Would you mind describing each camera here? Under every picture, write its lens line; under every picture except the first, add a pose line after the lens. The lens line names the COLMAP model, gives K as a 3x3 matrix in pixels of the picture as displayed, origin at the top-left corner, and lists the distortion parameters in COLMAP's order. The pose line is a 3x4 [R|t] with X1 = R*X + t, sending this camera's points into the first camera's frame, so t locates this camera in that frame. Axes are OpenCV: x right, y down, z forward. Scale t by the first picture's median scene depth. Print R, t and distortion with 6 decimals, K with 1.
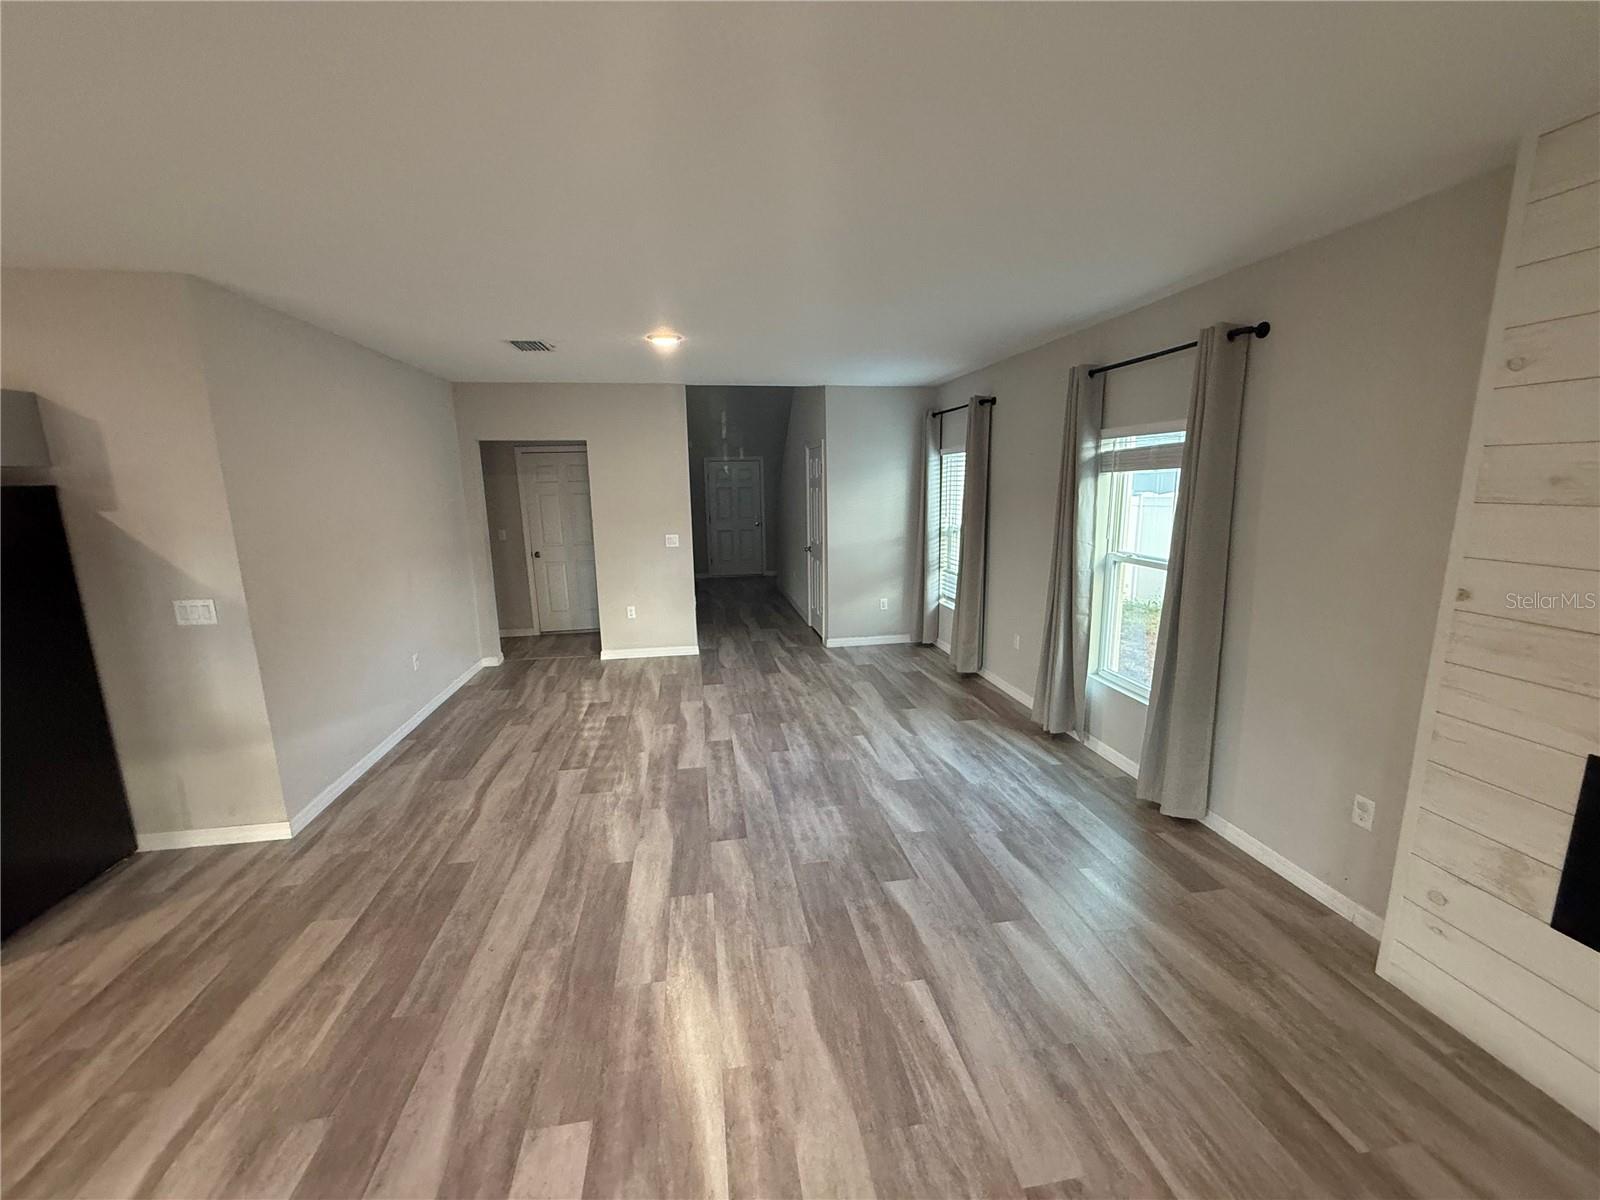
lens RADIAL K [[638.1, 0, 797.2], [0, 638.1, 600.5], [0, 0, 1]] dist [-0.000243, 0.000041]
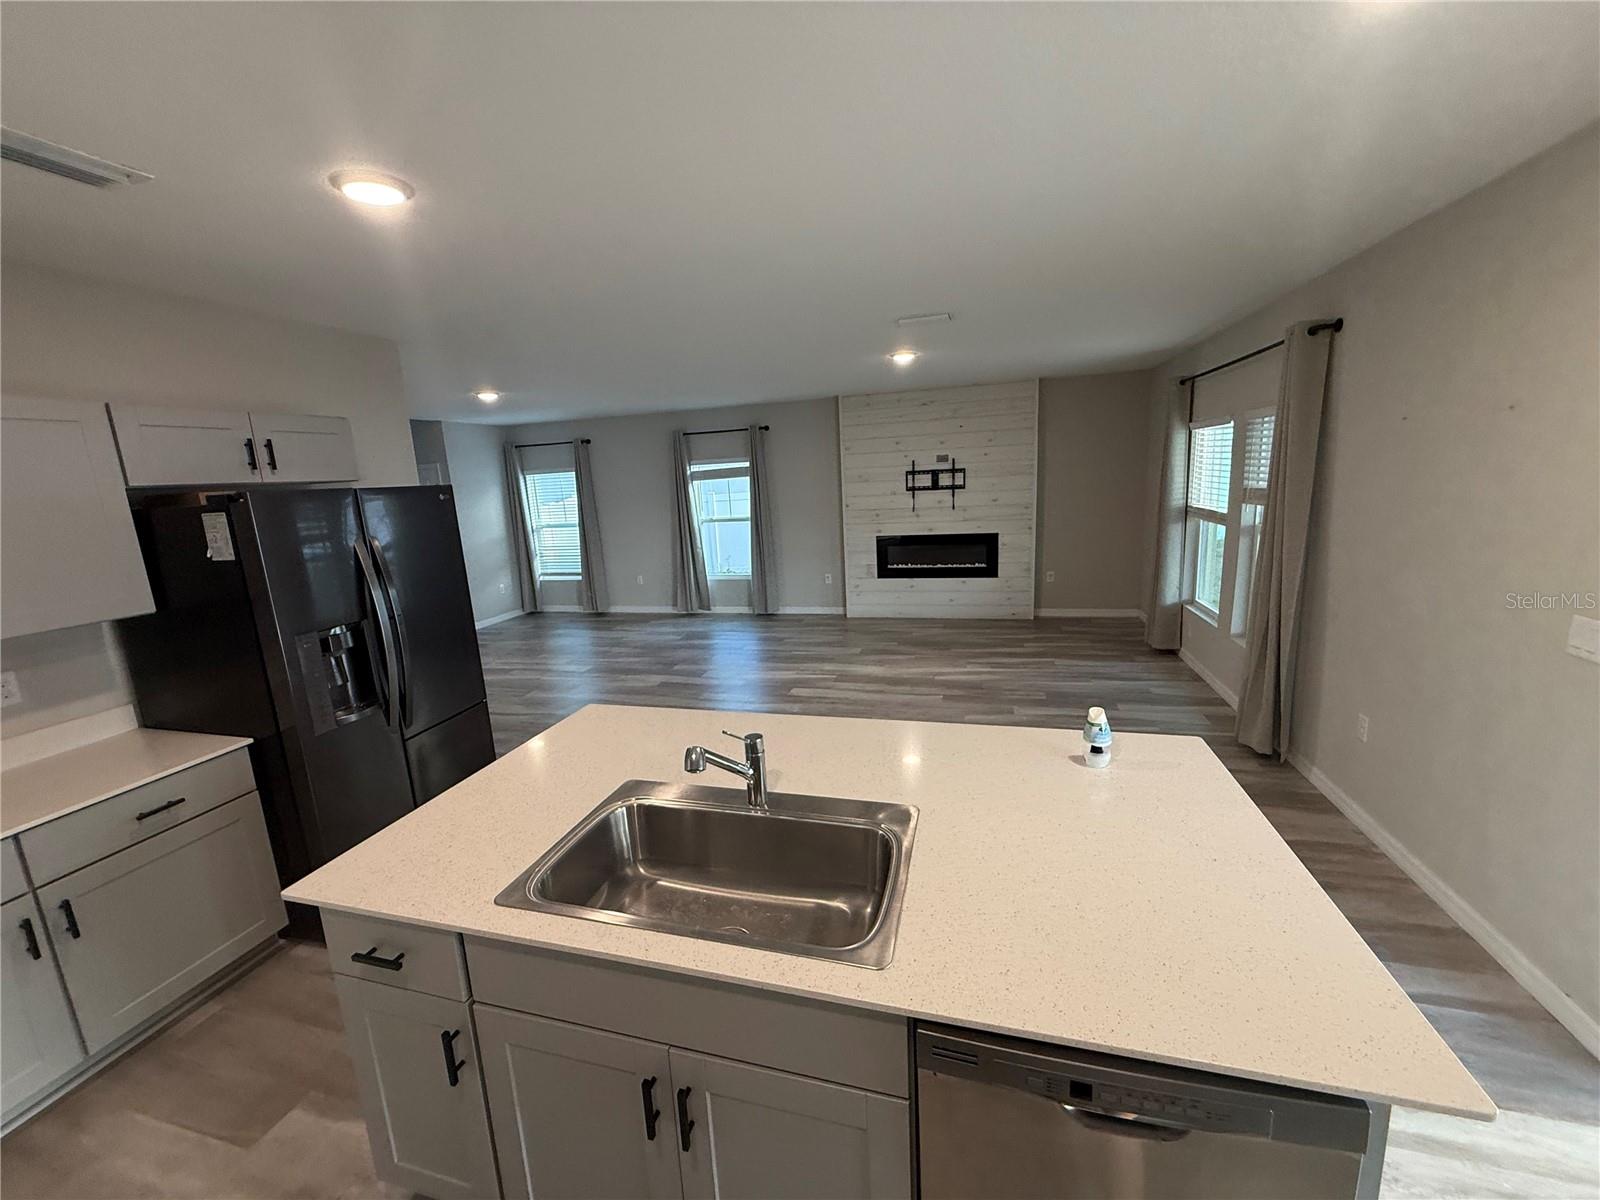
lens RADIAL K [[638.1, 0, 797.2], [0, 638.1, 600.5], [0, 0, 1]] dist [-0.000243, 0.000041]
pose [[0.421667, -0.180922, 0.888518, -1.771686], [0.214611, 0.971964, 0.096065, 0.074722], [-0.880987, 0.150178, 0.448673, -0.266071]]
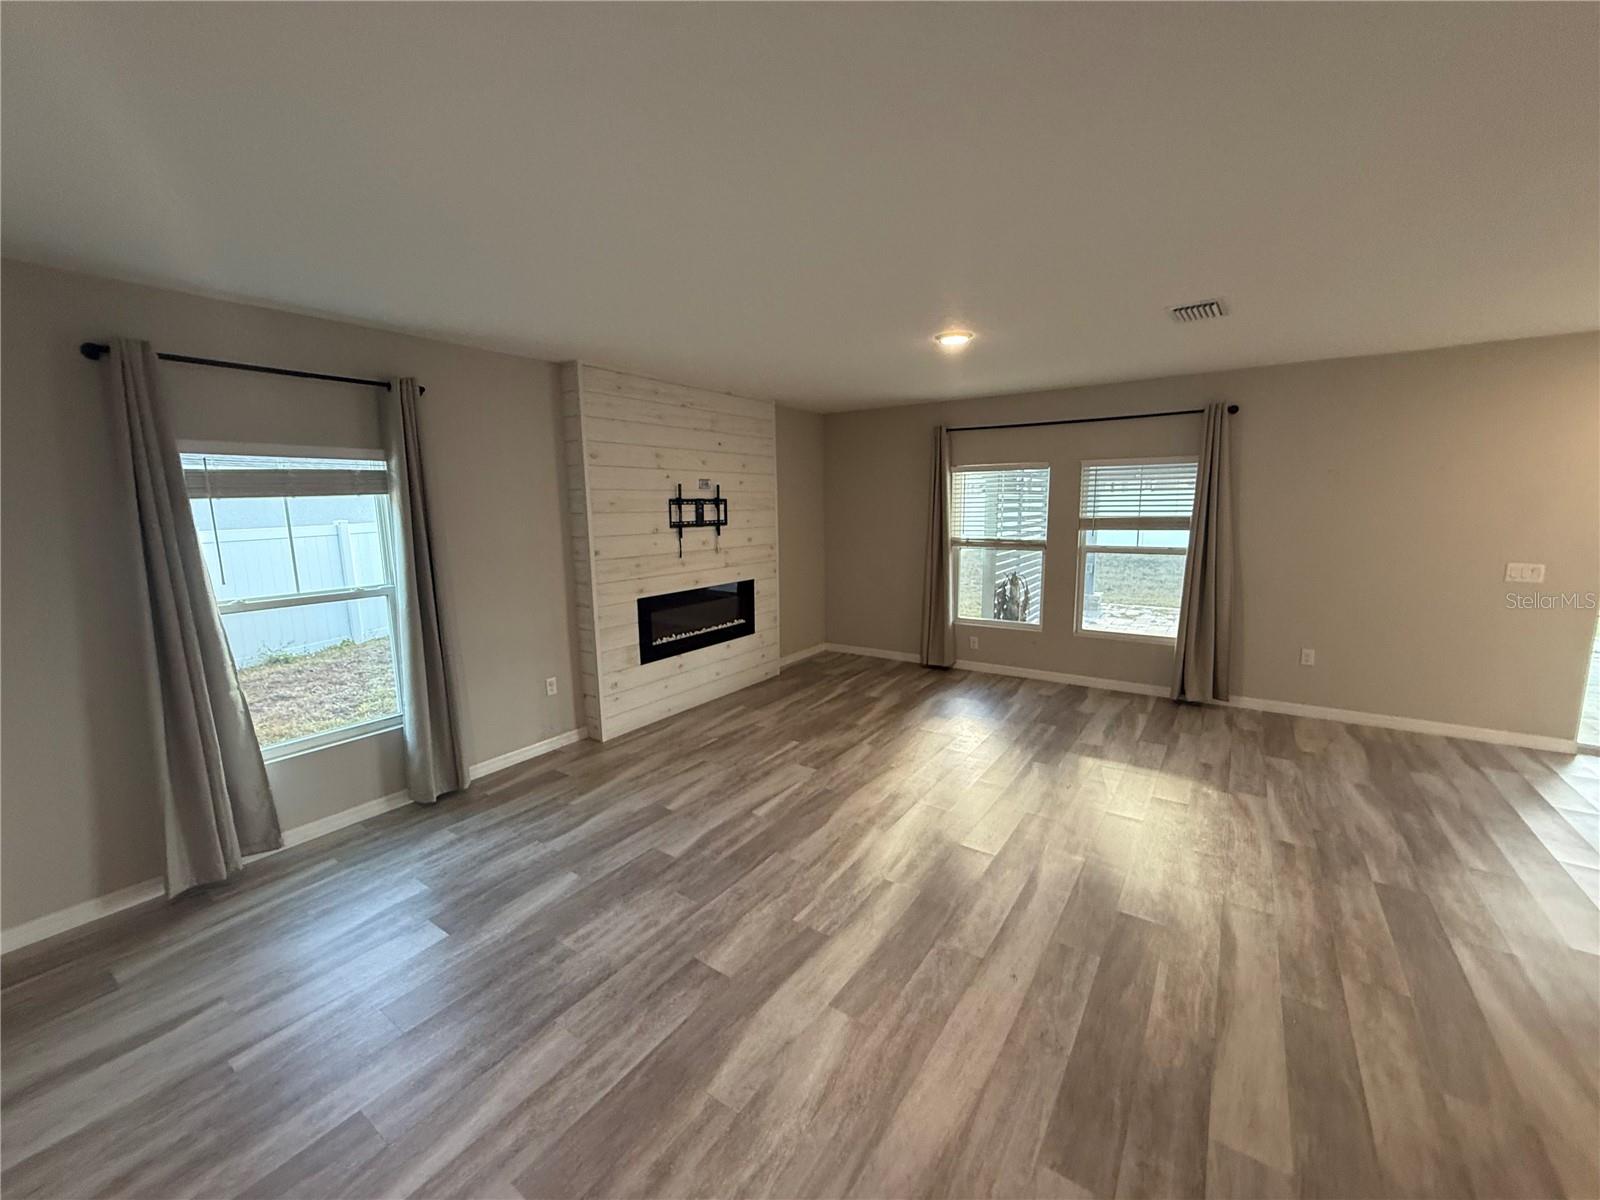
lens RADIAL K [[634.1, 0, 795.7], [0, 634.1, 604.8], [0, 0, 1]] dist [0.001045, 0.000120]
pose [[-0.717653, -0.084753, 0.691225, -0.701103], [0.155570, 0.947973, 0.277752, -0.235181], [-0.678802, 0.306863, -0.667130, 1.386126]]
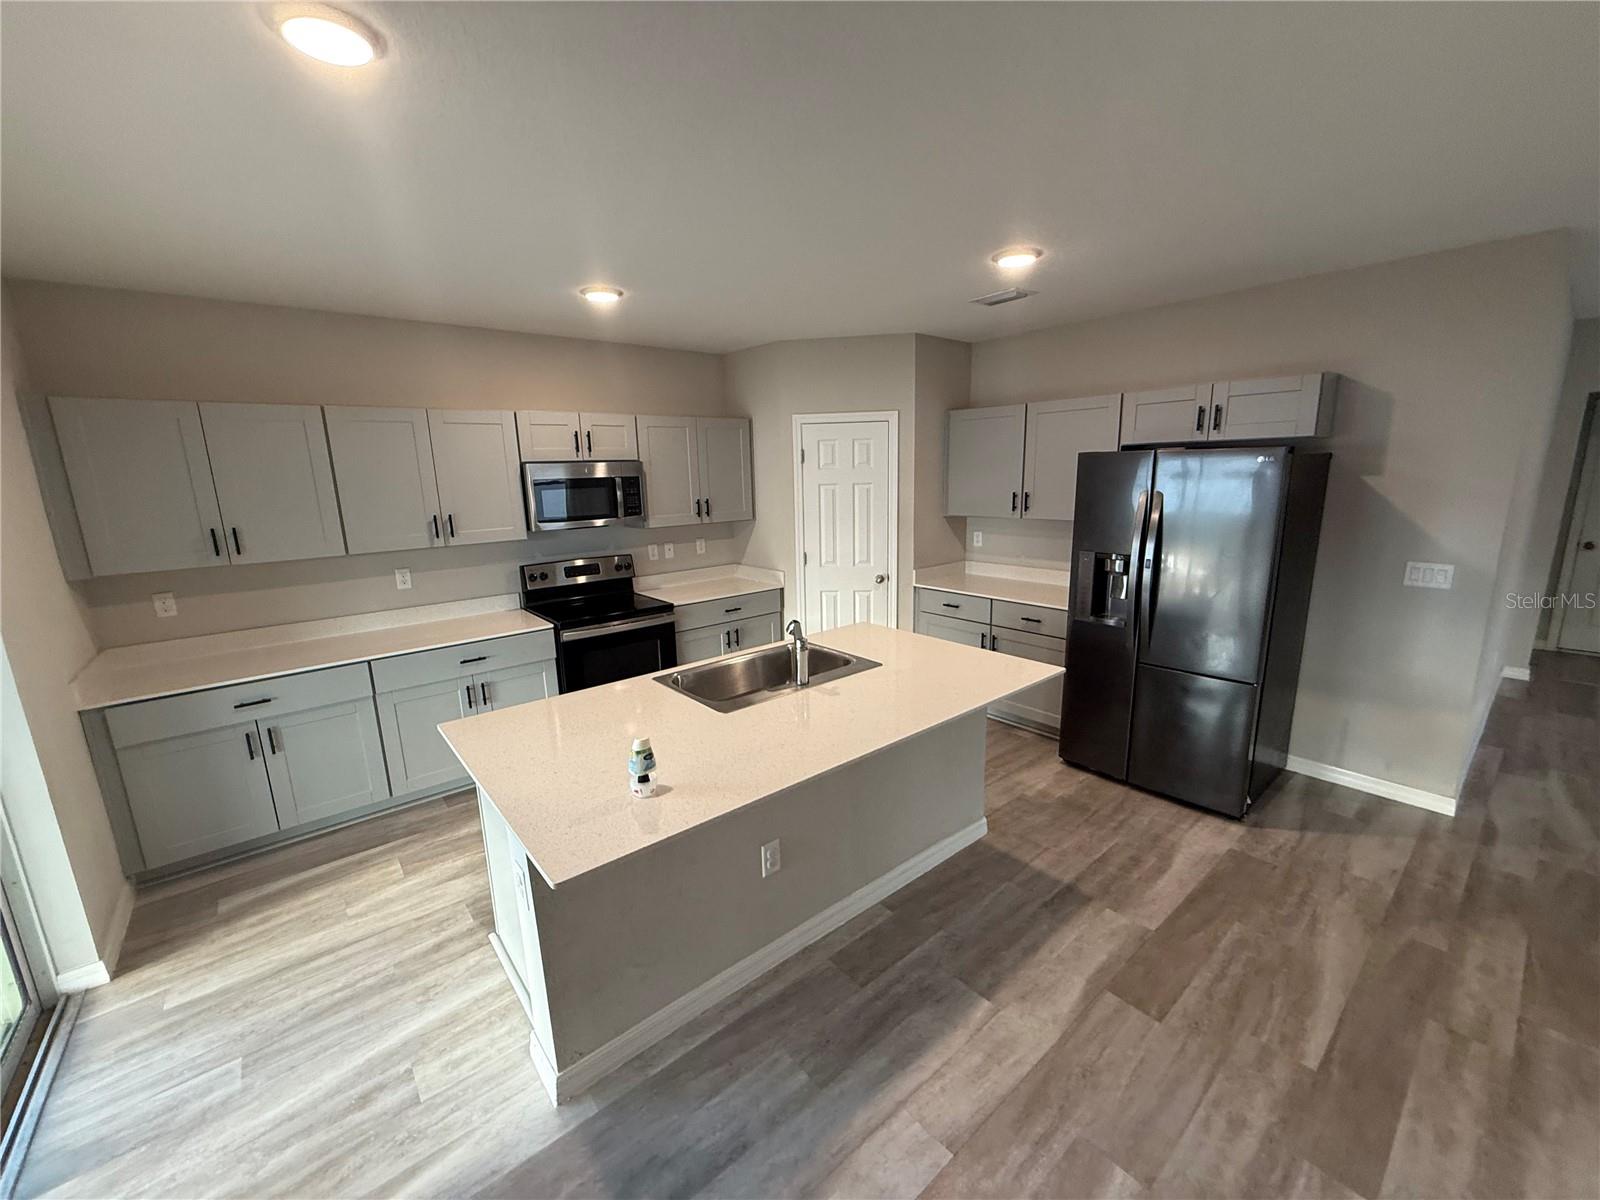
lens RADIAL K [[638.1, 0, 797.2], [0, 638.1, 600.5], [0, 0, 1]] dist [-0.000243, 0.000041]
pose [[0.508744, 0.178703, -0.842167, -0.594808], [-0.144693, 0.982053, 0.120978, 0.083406], [0.848672, 0.060309, 0.525470, -0.422252]]
